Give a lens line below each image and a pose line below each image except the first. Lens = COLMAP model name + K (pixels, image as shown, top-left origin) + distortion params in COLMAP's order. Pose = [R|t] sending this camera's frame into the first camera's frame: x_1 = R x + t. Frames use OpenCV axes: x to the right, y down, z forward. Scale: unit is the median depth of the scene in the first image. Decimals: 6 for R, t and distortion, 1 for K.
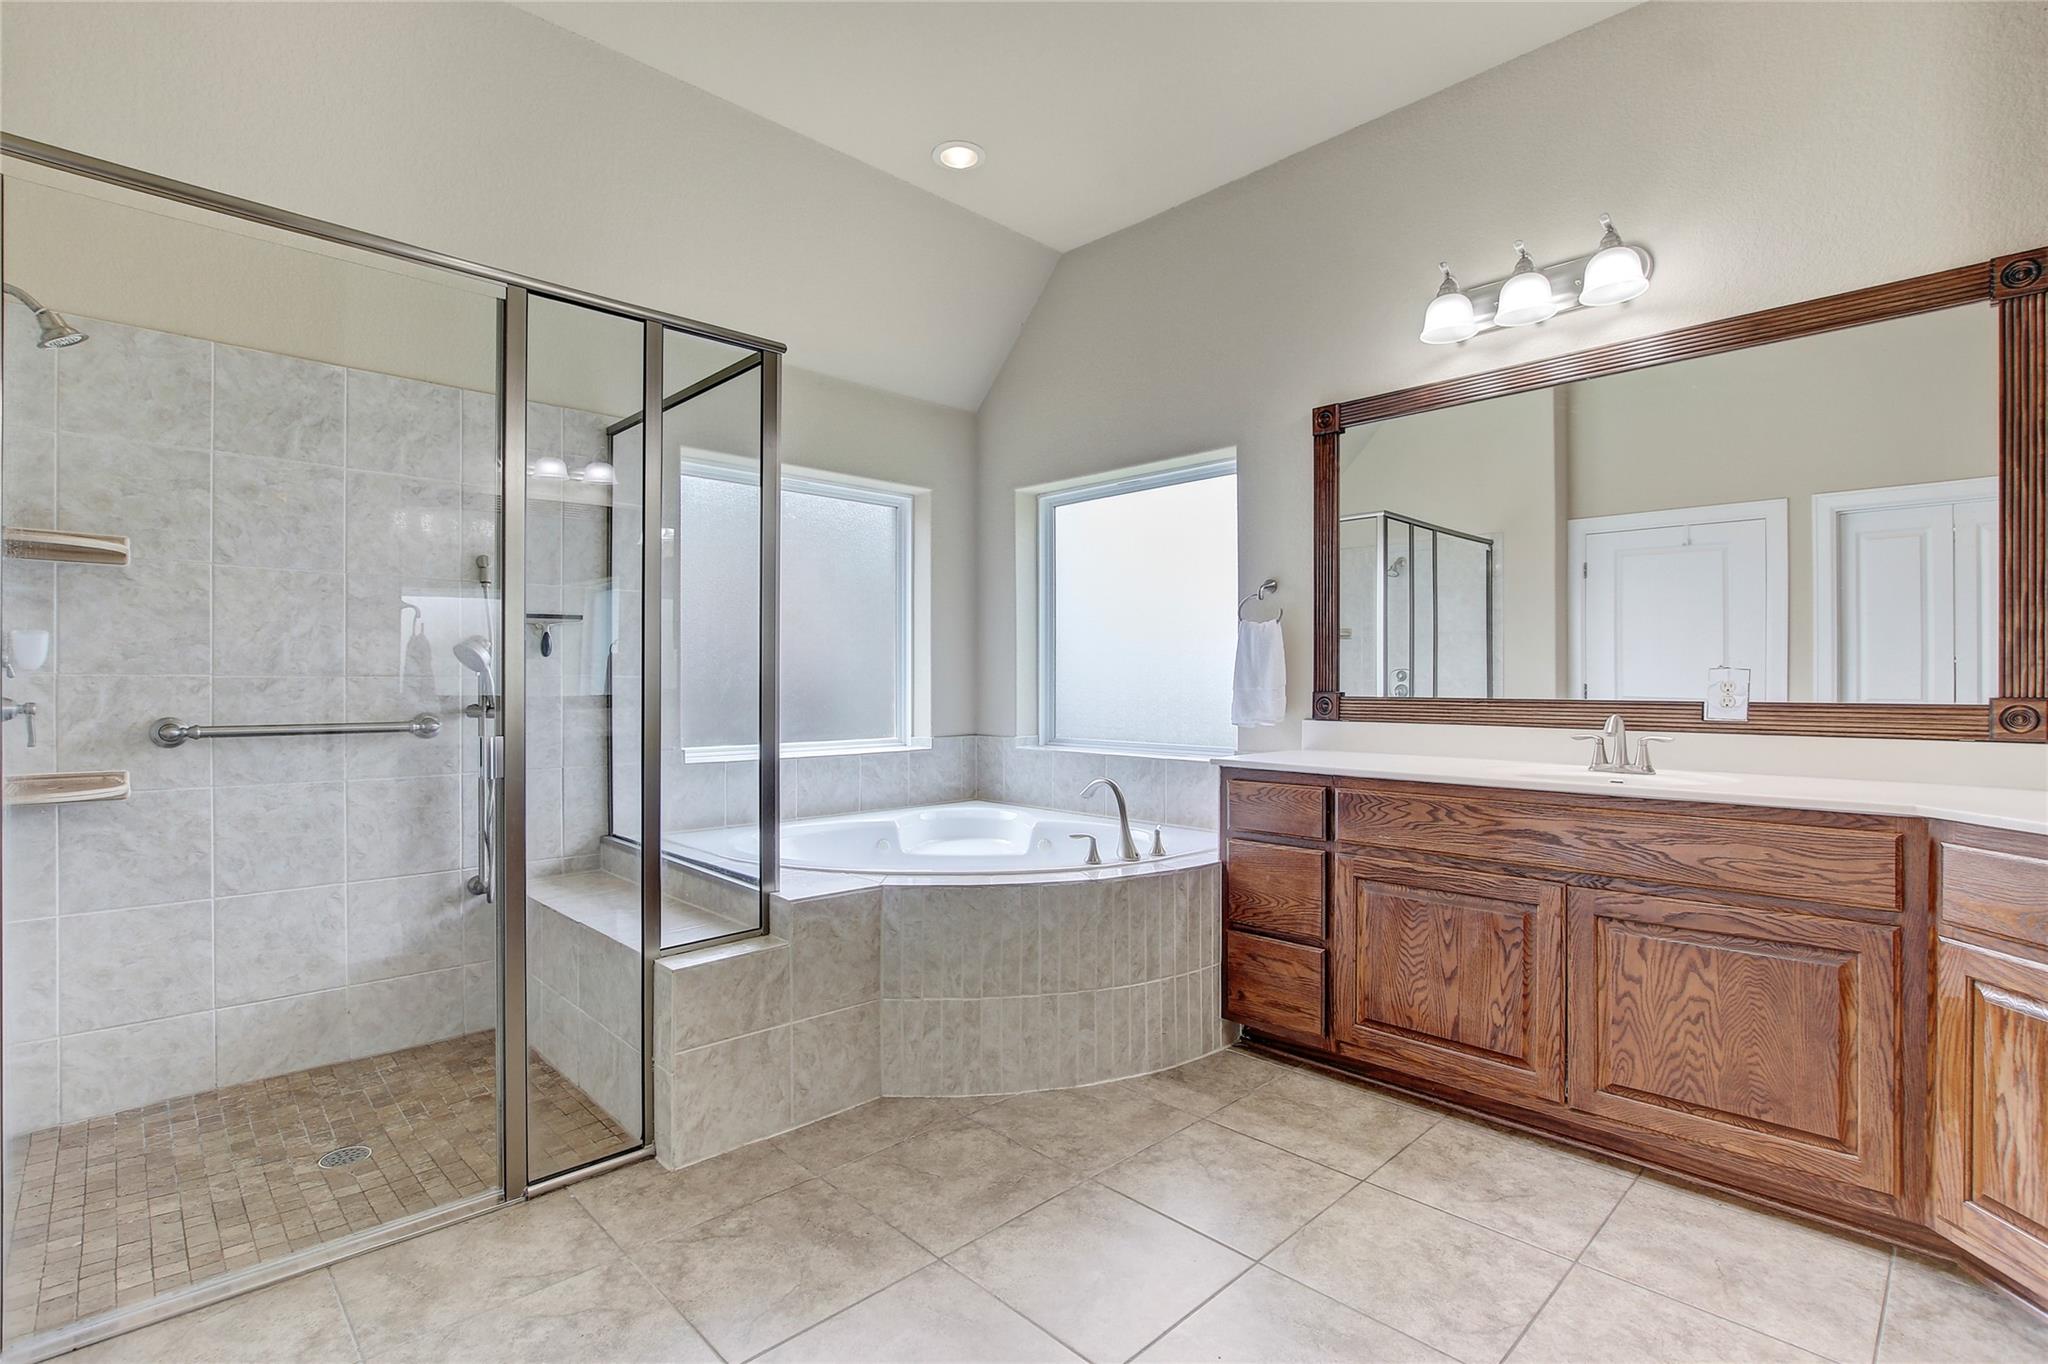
lens RADIAL K [[961.1, 0, 1022.2], [0, 961.1, 675.6], [0, 0, 1]] dist [-0.019469, 0.001639]
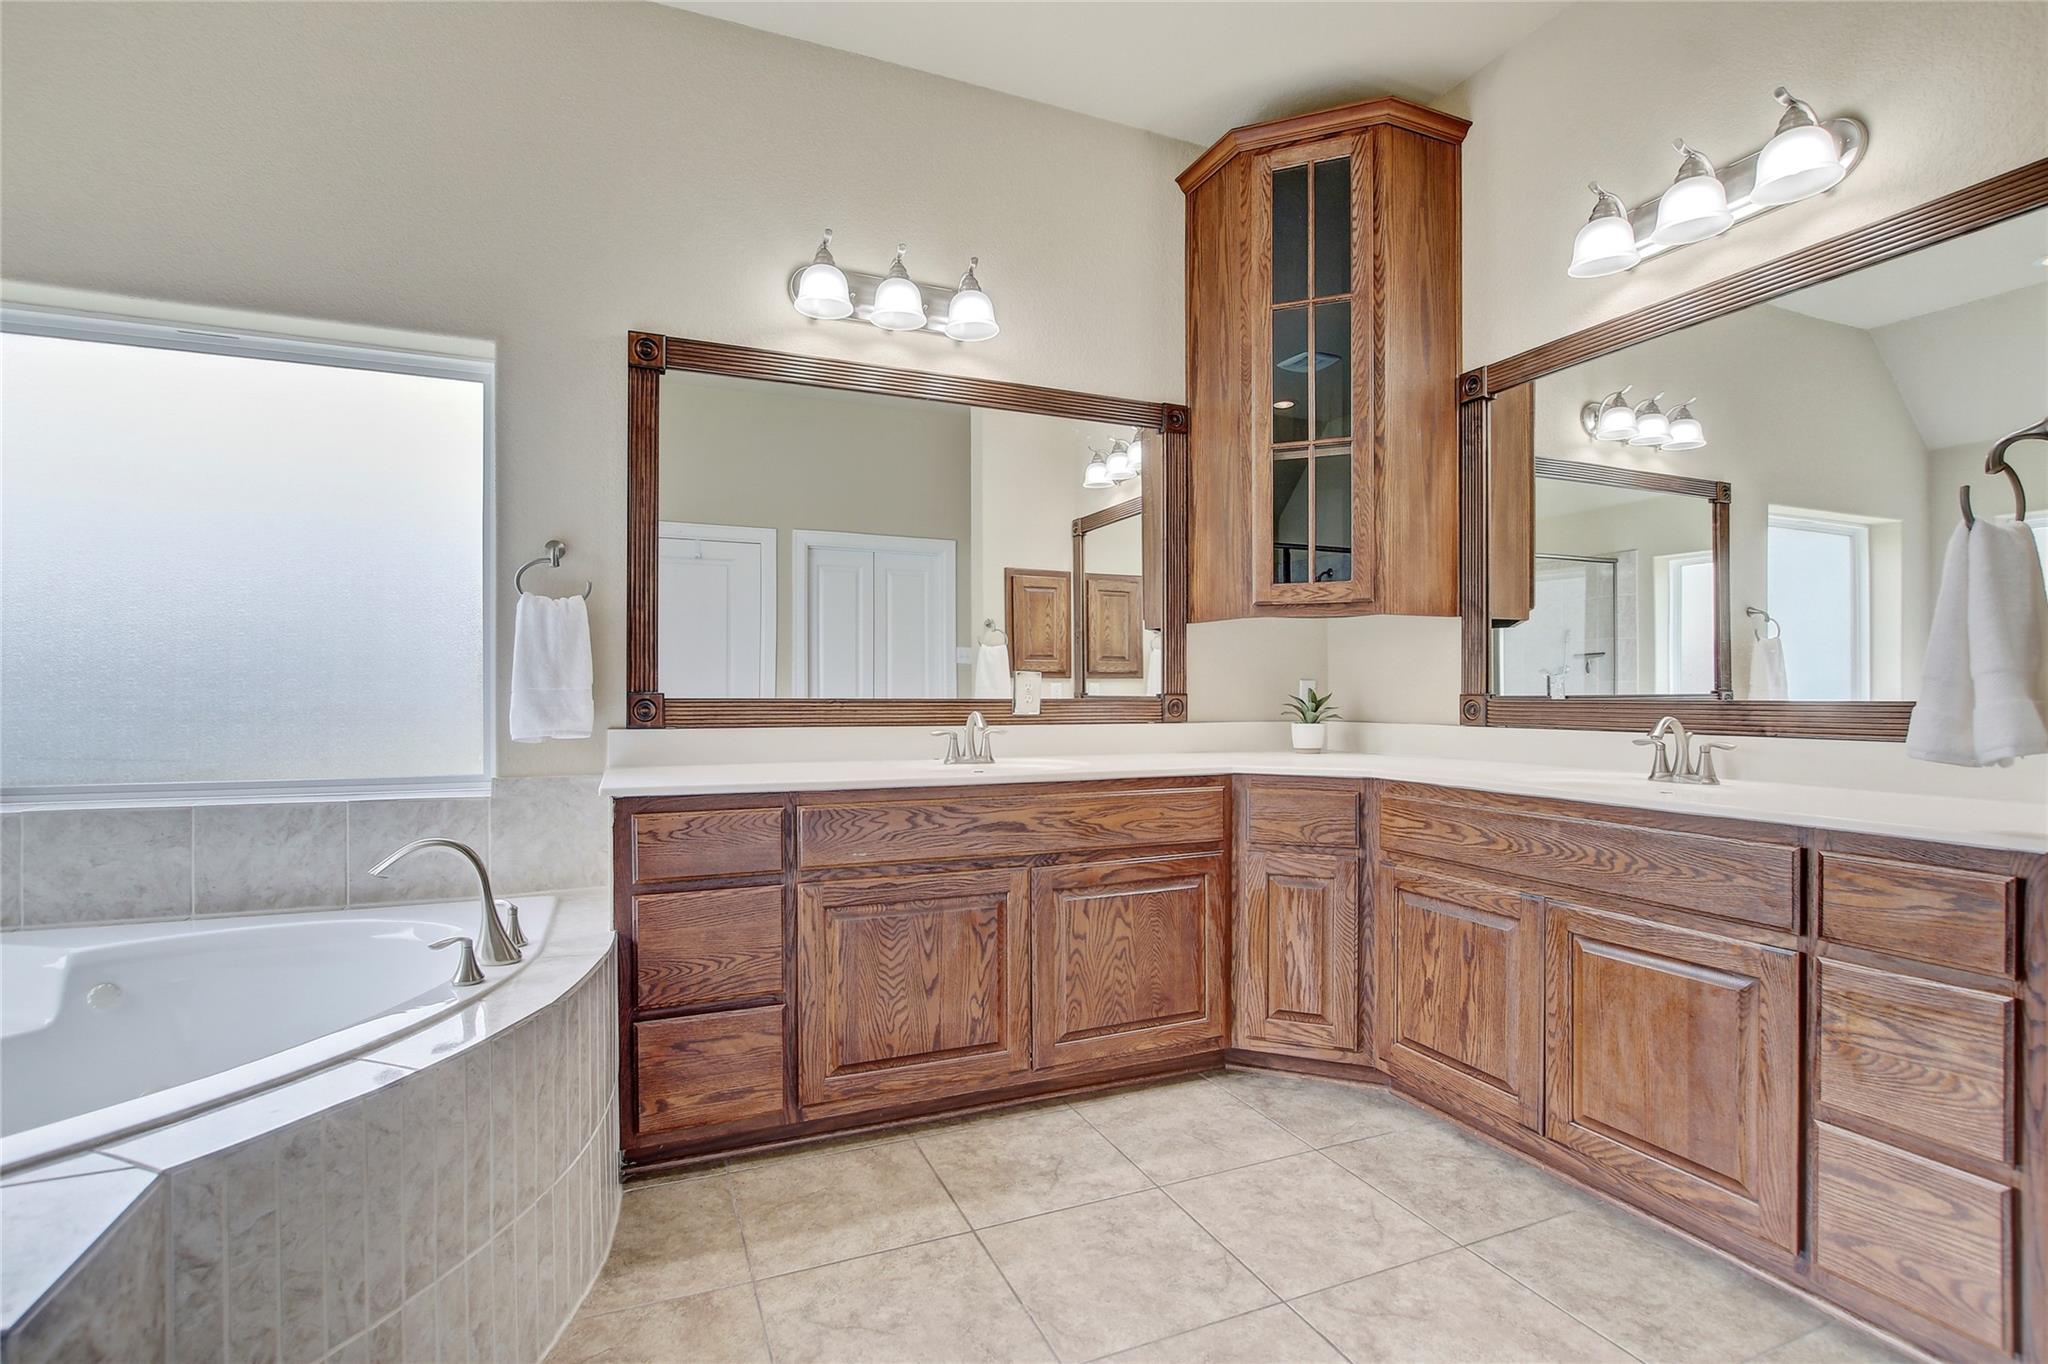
lens RADIAL K [[965.9, 0, 1024.0], [0, 965.9, 682.0], [0, 0, 1]] dist [-0.024295, 0.000549]
pose [[0.353404, 0.005248, 0.935456, -0.427650], [-0.009802, 0.999950, -0.001906, 0.008962], [-0.935419, -0.008496, 0.353438, 0.570061]]
